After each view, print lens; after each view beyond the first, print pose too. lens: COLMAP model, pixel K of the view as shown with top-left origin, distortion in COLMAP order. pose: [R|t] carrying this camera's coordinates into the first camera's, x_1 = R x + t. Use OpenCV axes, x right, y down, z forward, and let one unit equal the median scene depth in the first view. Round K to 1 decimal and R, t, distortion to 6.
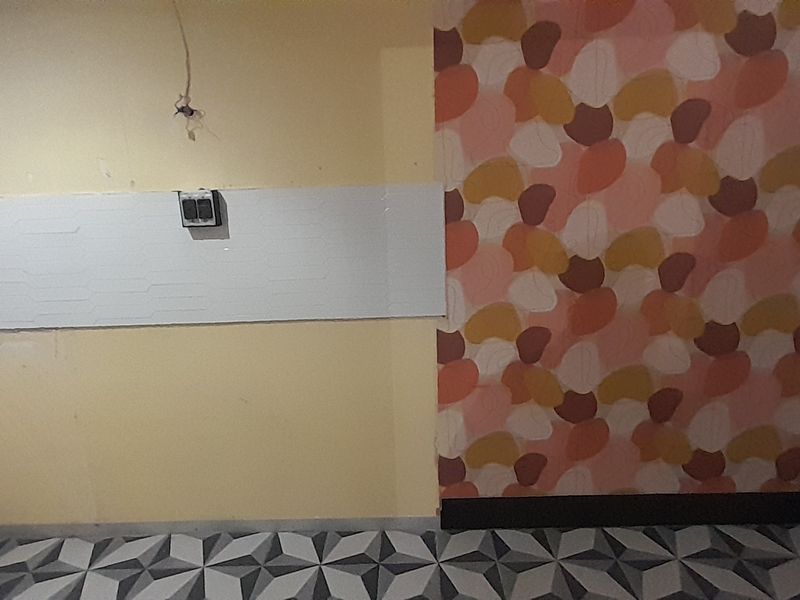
lens RADIAL K [[482.4, 0, 398.7], [0, 482.4, 303.0], [0, 0, 1]] dist [0.009546, -0.003747]
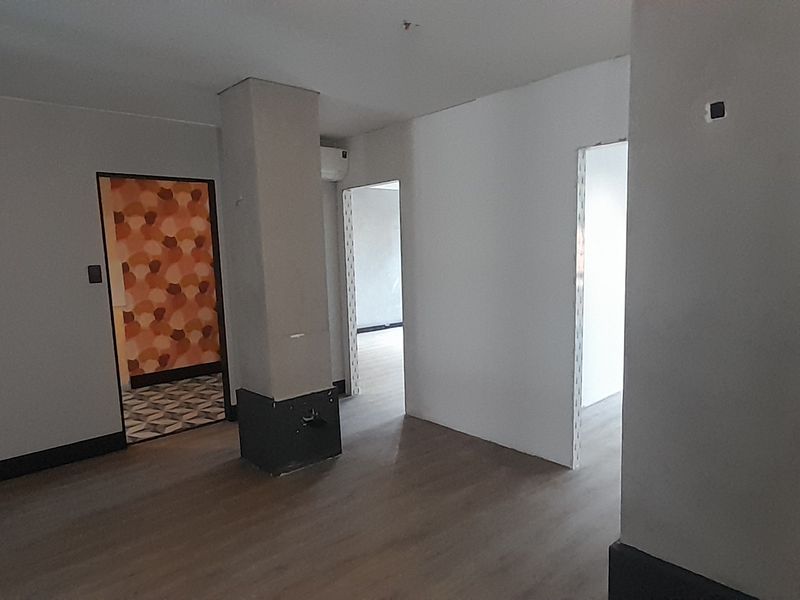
lens RADIAL K [[528.1, 0, 402.3], [0, 528.1, 313.8], [0, 0, 1]] dist [0.020872, -0.005868]
pose [[0.730853, -0.072335, 0.678691, -0.827141], [0.154265, 0.986144, -0.061018, 0.509302], [-0.664873, 0.149294, 0.731884, -2.326992]]
